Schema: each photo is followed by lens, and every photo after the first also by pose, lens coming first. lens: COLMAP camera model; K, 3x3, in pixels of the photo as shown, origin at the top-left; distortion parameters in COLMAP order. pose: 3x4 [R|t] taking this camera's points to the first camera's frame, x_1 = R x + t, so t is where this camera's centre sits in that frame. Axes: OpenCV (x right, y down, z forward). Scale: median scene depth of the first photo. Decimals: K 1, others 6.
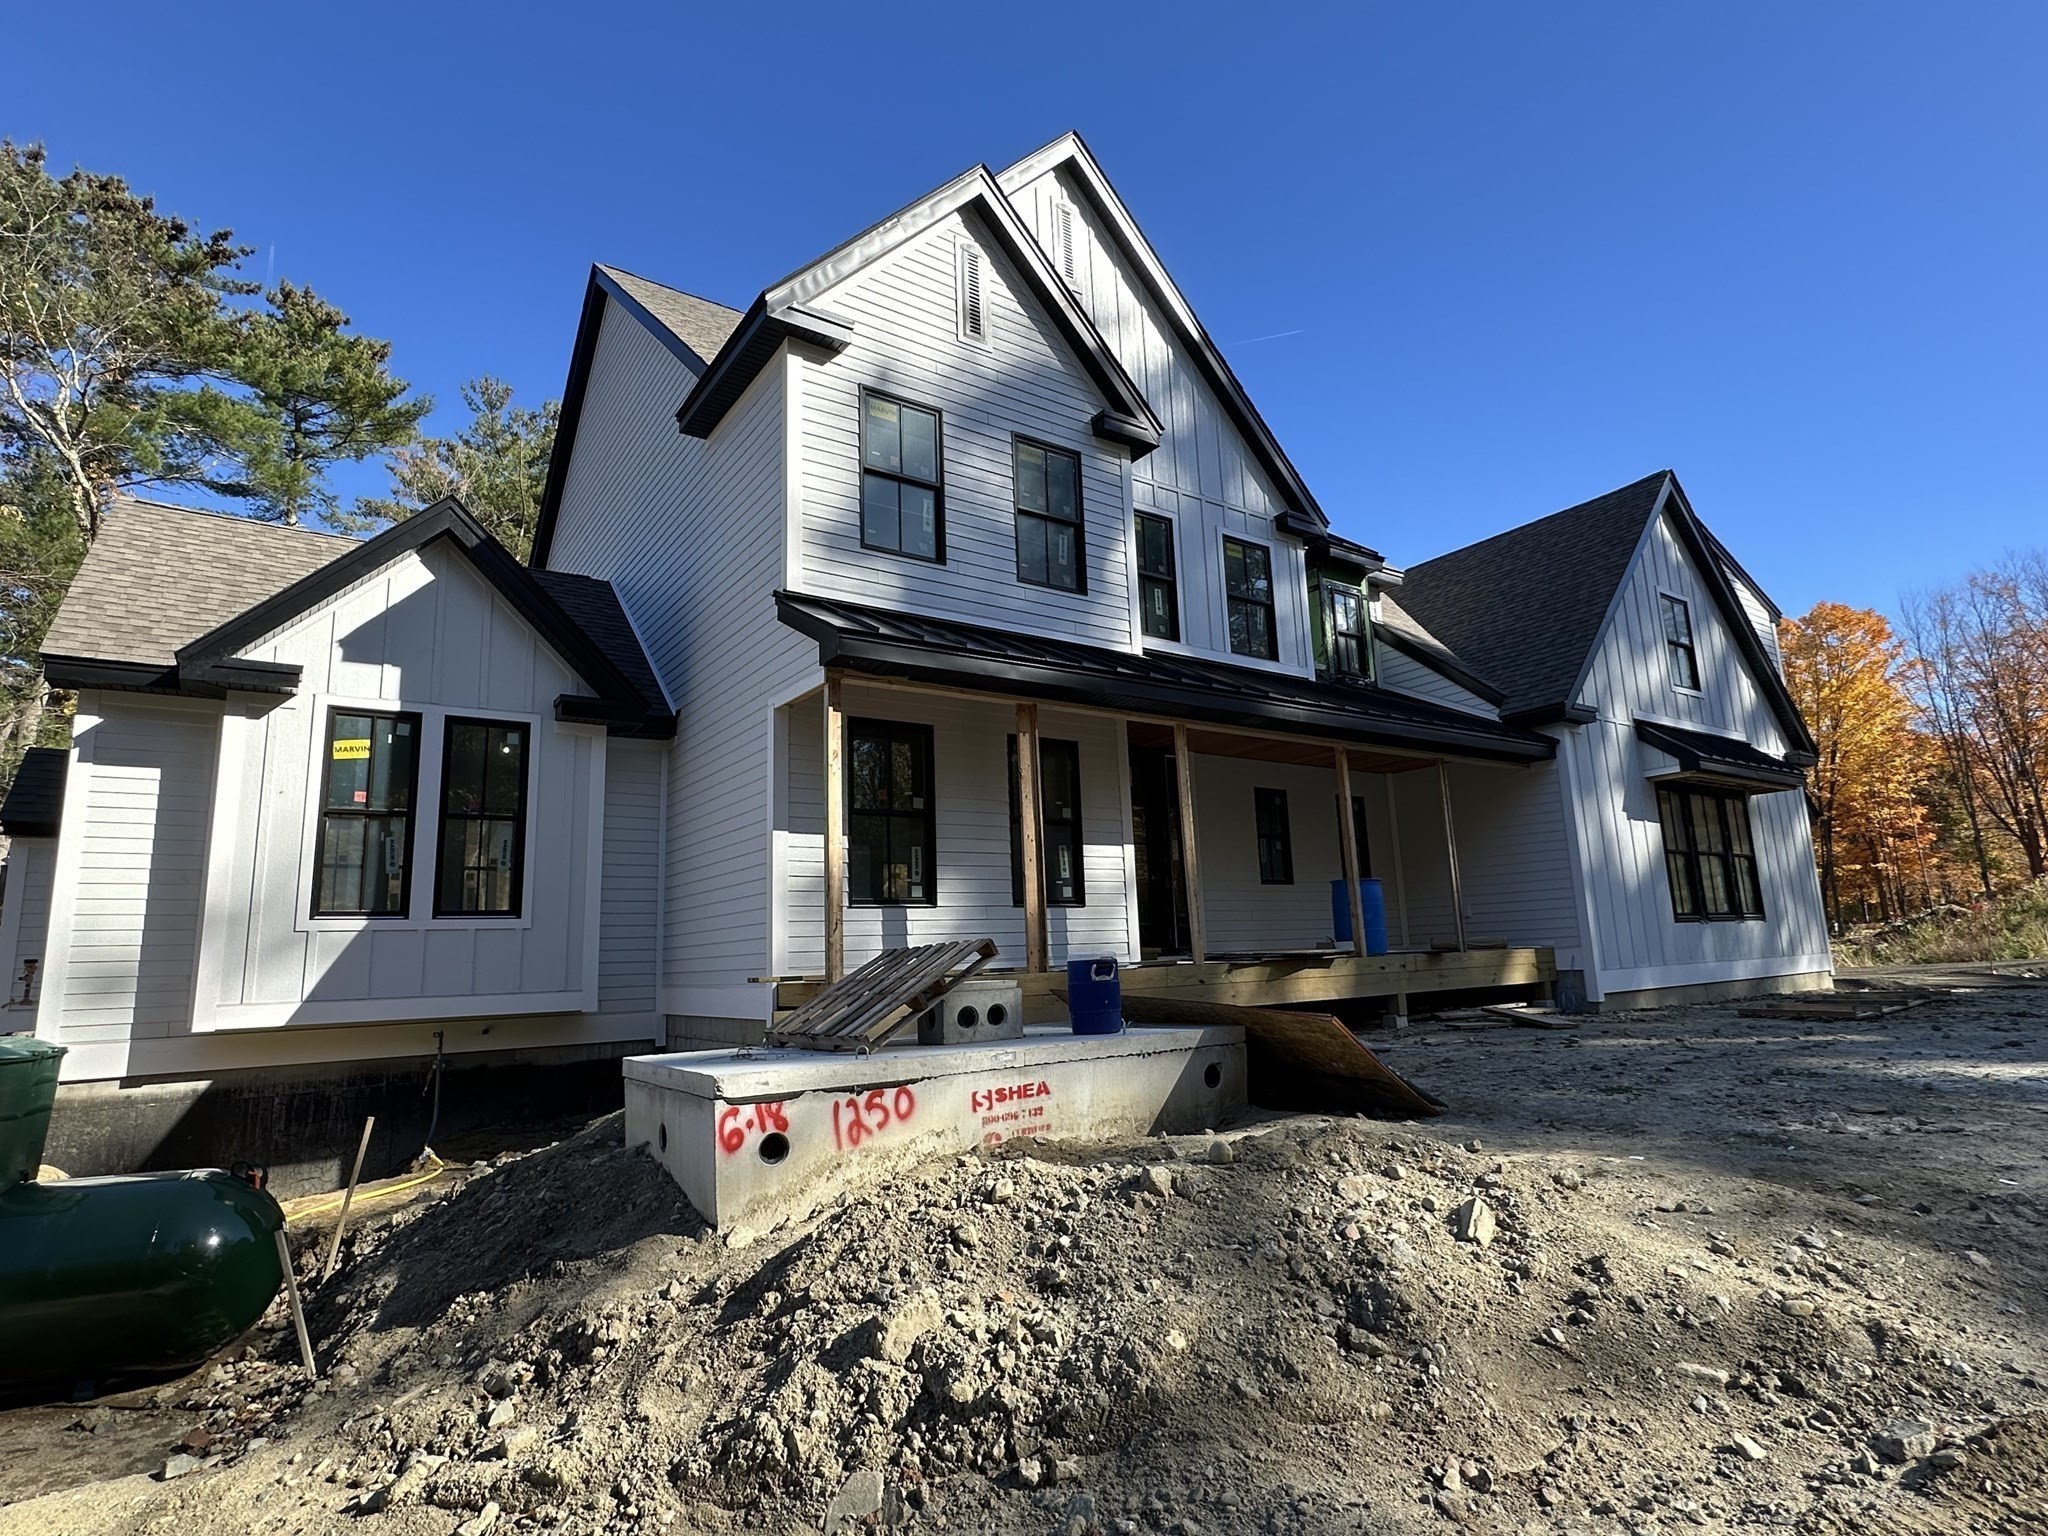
lens RADIAL K [[1062.2, 0, 1013.0], [0, 1062.2, 731.5], [0, 0, 1]] dist [-0.001720, -0.000041]
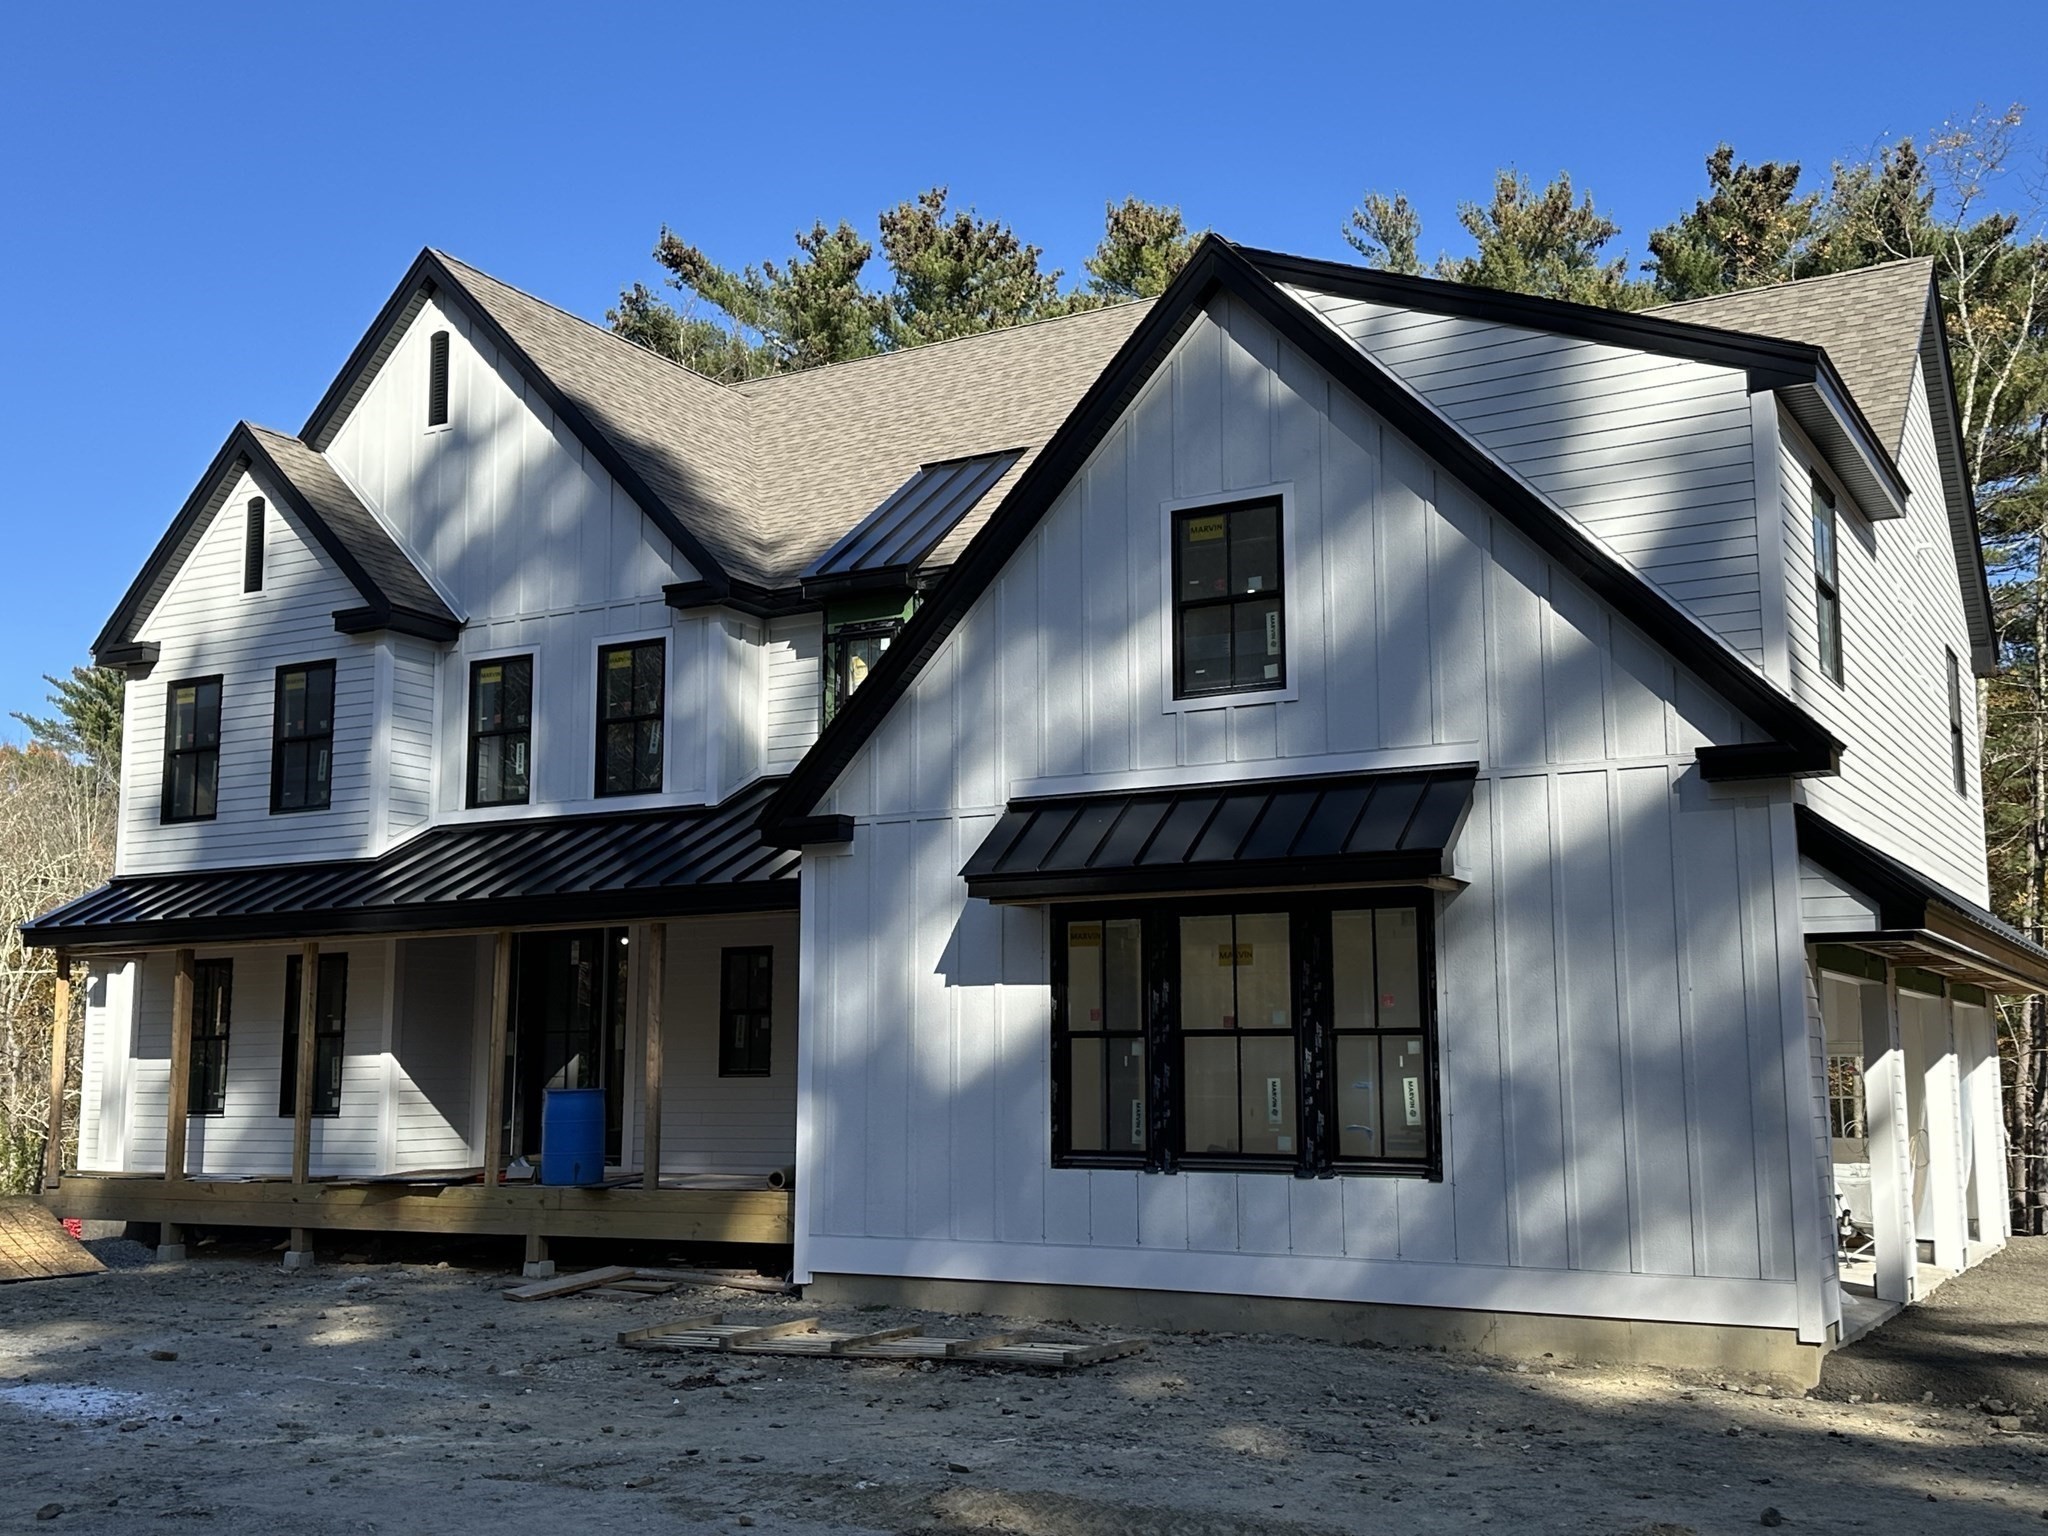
lens RADIAL K [[2147.9, 0, 999.2], [0, 2147.9, 690.1], [0, 0, 1]] dist [0.016075, 0.000000]
pose [[0.409305, -0.130915, -0.902957, 2.240564], [0.182112, 0.981461, -0.059747, -0.000610], [0.894038, -0.139985, 0.425558, 0.732383]]
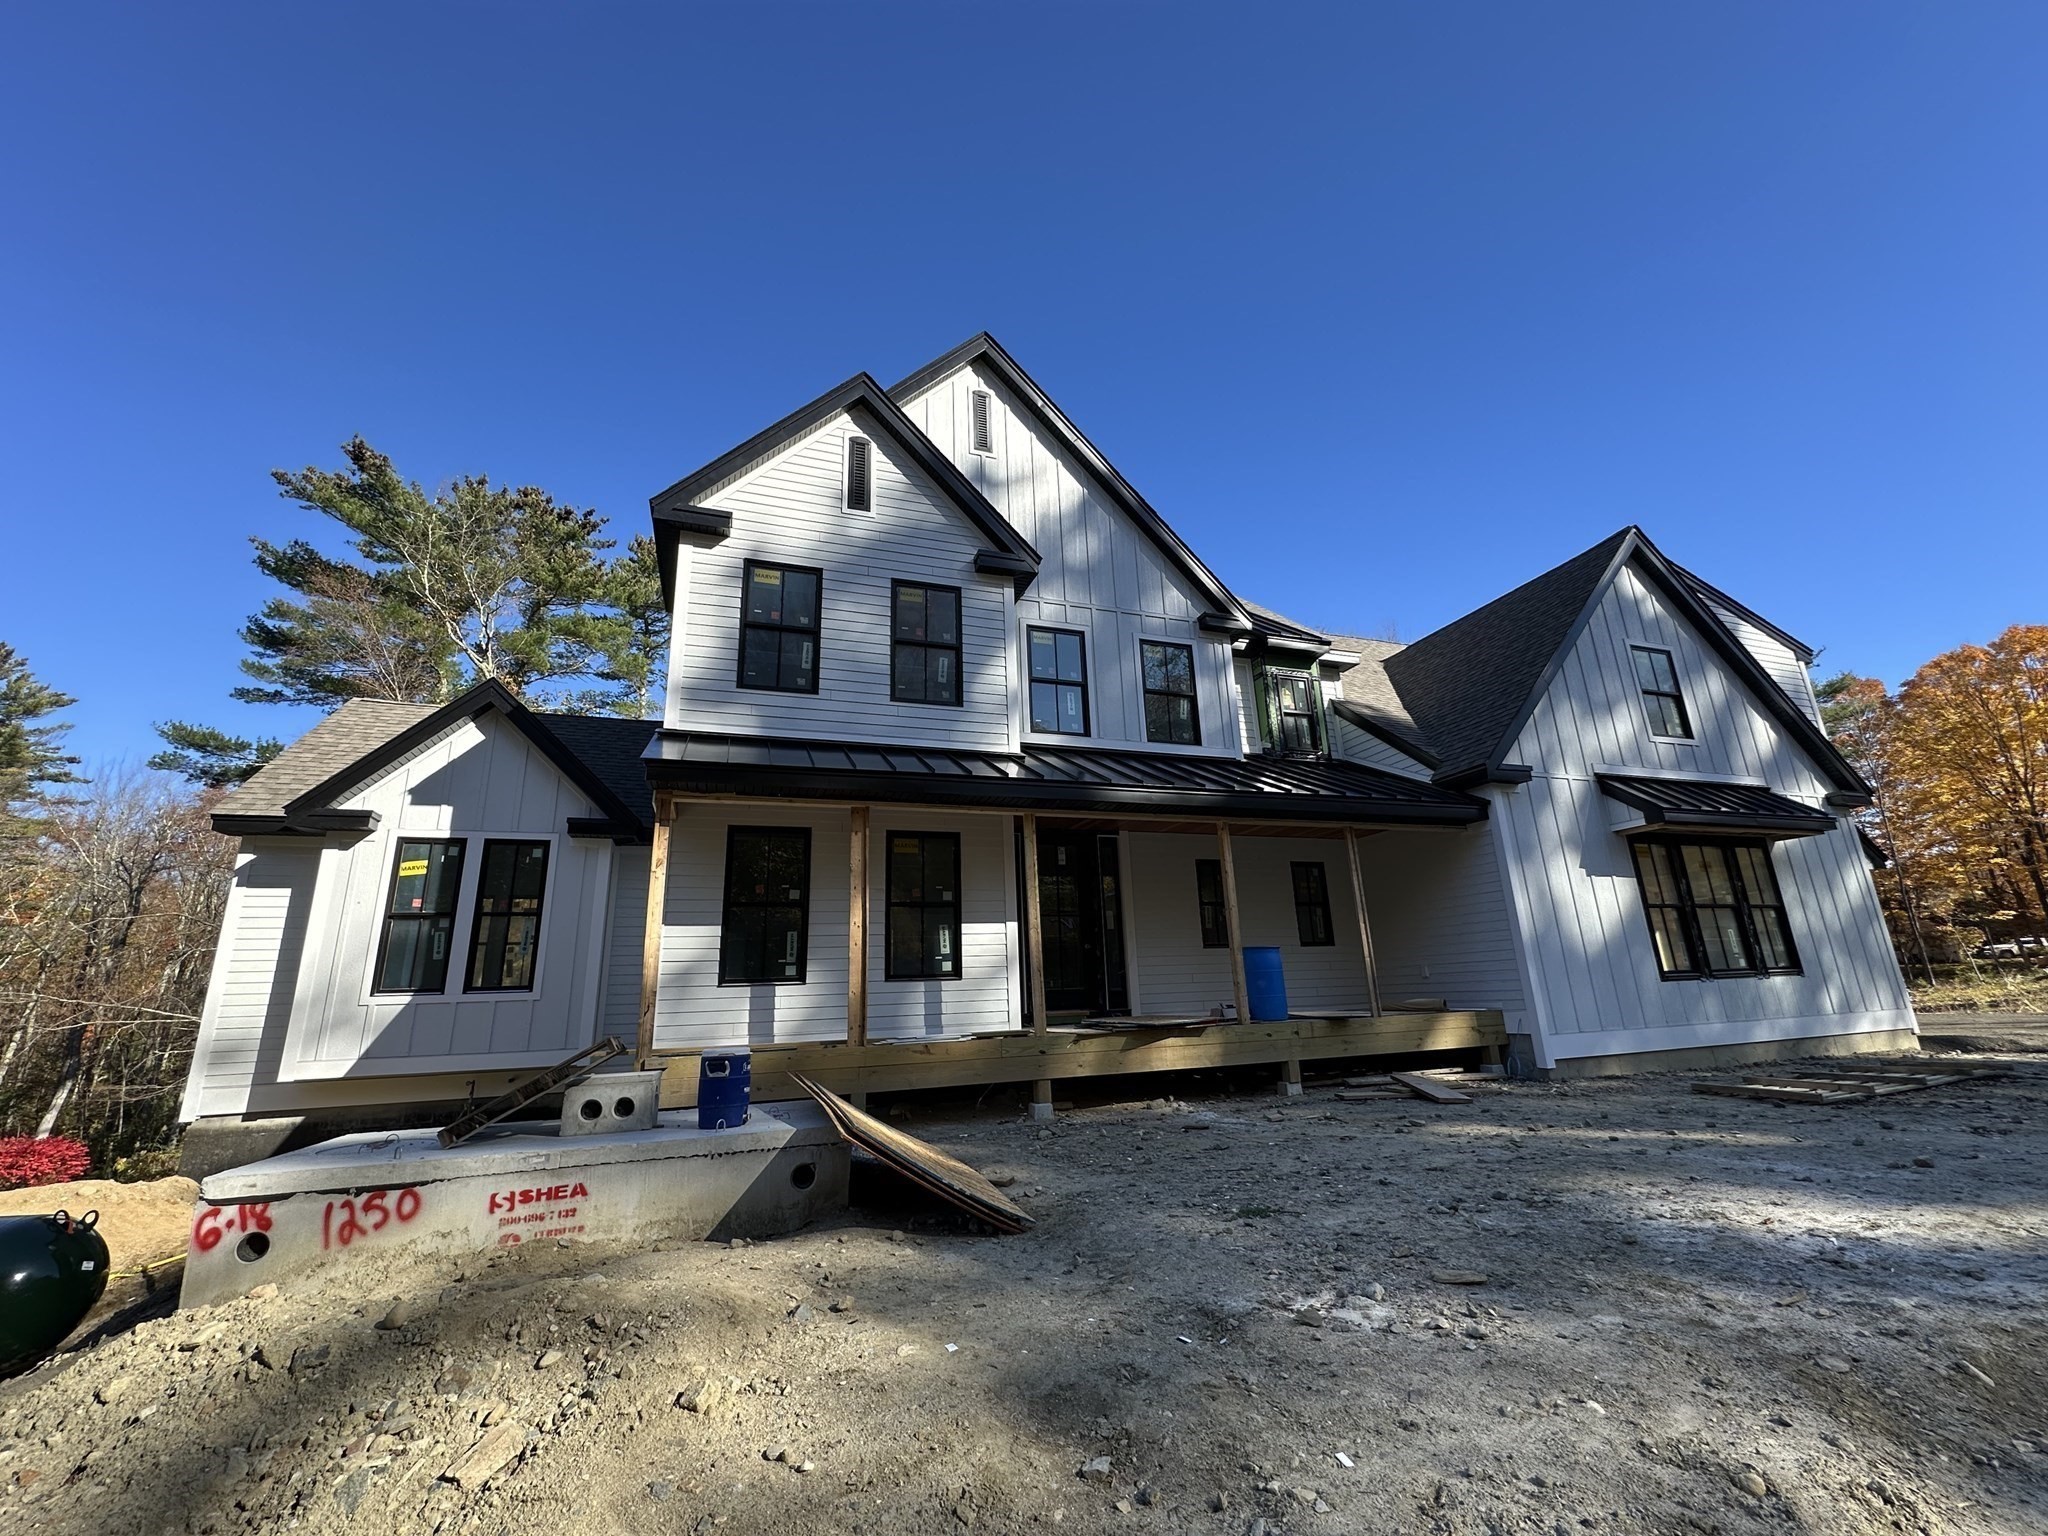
lens RADIAL K [[820.3, 0, 1013.5], [0, 820.3, 739.4], [0, 0, 1]] dist [-0.001080, 0.000318]
pose [[0.962539, -0.078840, -0.259429, 0.364345], [0.057294, 0.994329, -0.089599, -0.008248], [0.265022, 0.071379, 0.961597, 0.151114]]
